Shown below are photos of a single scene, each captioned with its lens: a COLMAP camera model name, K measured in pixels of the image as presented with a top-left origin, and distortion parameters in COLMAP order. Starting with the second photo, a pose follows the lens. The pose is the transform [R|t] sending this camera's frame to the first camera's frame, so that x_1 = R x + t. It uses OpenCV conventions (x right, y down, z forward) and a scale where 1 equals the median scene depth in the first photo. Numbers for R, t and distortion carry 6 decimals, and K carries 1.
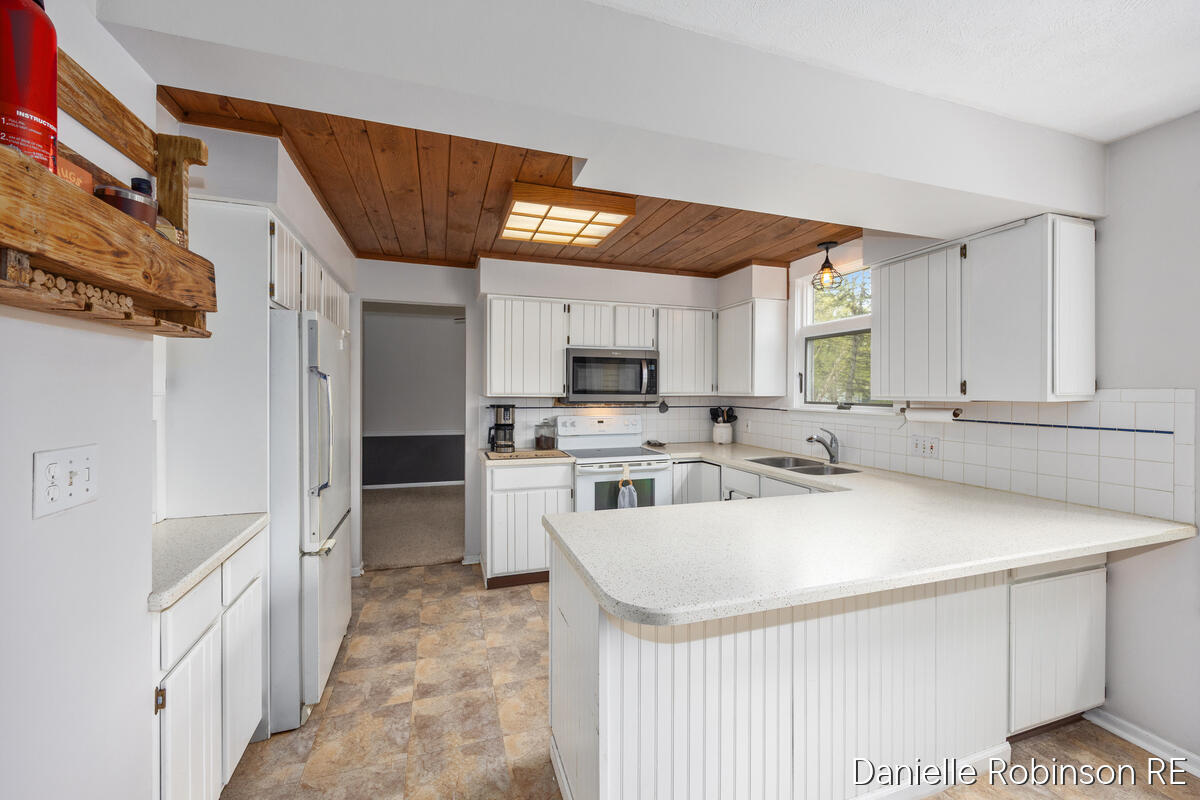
lens RADIAL K [[481.2, 0, 605.3], [0, 481.2, 394.1], [0, 0, 1]] dist [0.000572, 0.000008]
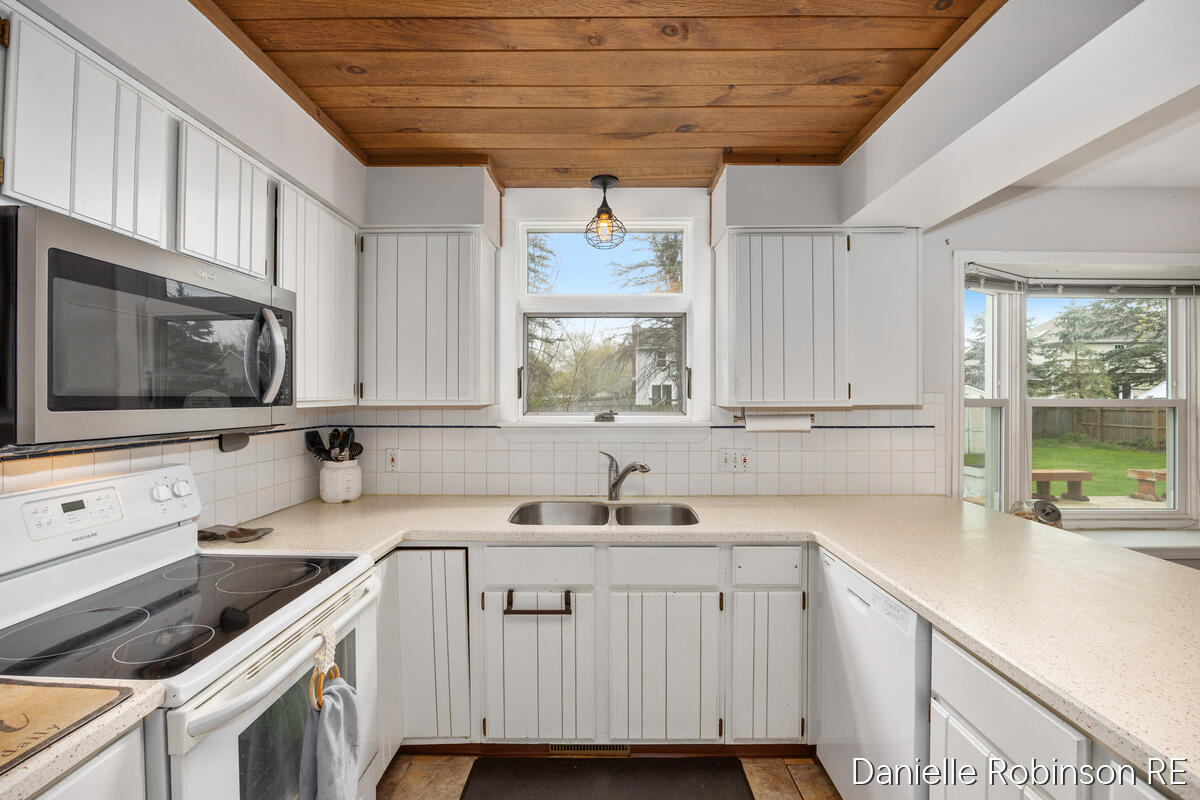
lens RADIAL K [[521.5, 0, 600.0], [0, 521.5, 400.0], [0, 0, 1]] dist [-0.020693, 0.000132]
pose [[0.332586, -0.009591, 0.943024, -0.216346], [0.008600, 0.999938, 0.007137, -0.005013], [-0.943034, 0.005736, 0.332648, 0.693454]]
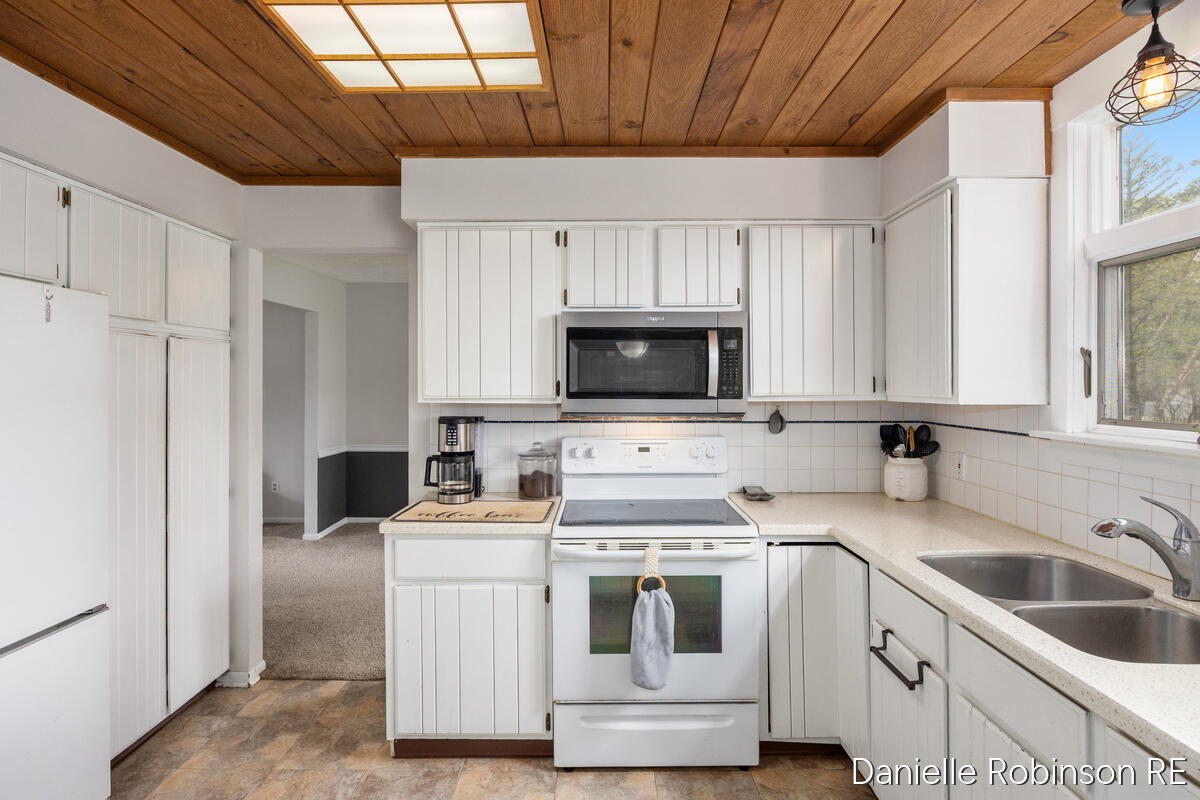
lens RADIAL K [[609.2, 0, 604.9], [0, 609.2, 381.6], [0, 0, 1]] dist [-0.005341, -0.000527]
pose [[0.945172, -0.006655, -0.326506, 0.194618], [0.002445, 0.999909, -0.013301, -0.010246], [0.326564, 0.011774, 0.945102, 0.393547]]
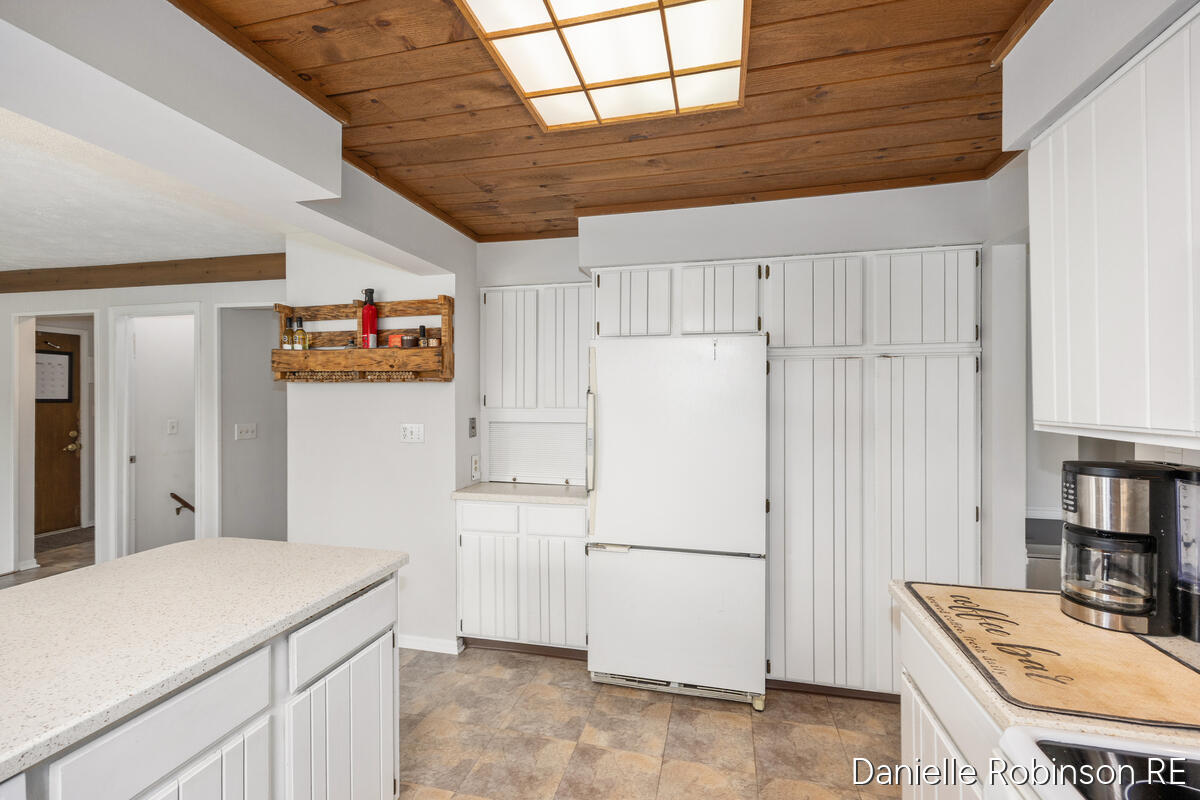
lens RADIAL K [[493.4, 0, 603.5], [0, 493.4, 395.9], [0, 0, 1]] dist [-0.000162, -0.000050]
pose [[-0.535796, -0.004975, -0.844333, 0.225650], [-0.007663, 0.999970, -0.001029, -0.018053], [0.844313, 0.005918, -0.535818, 0.919986]]
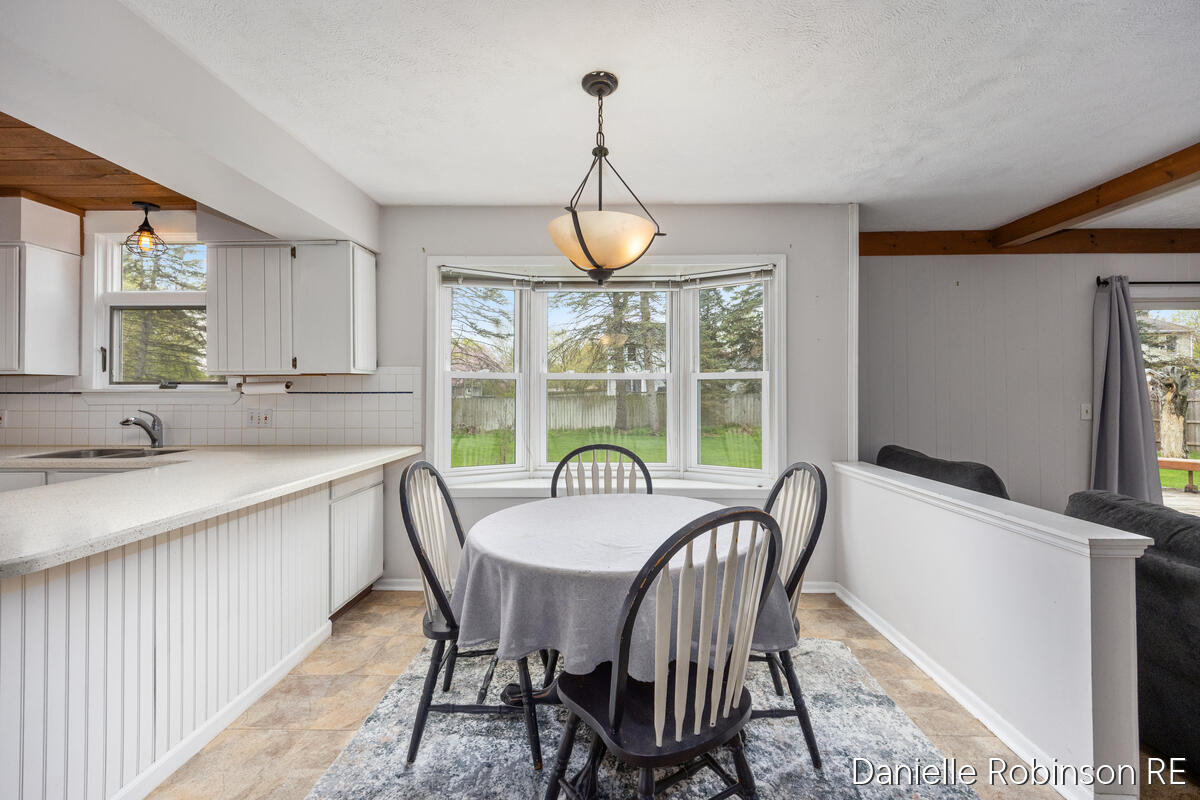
lens RADIAL K [[508.2, 0, 603.7], [0, 508.2, 390.3], [0, 0, 1]] dist [0.000783, -0.000258]
pose [[0.344219, -0.000208, 0.938889, -0.124867], [0.008534, 0.999959, -0.002907, 0.041112], [-0.938851, 0.009013, 0.344207, -0.115364]]
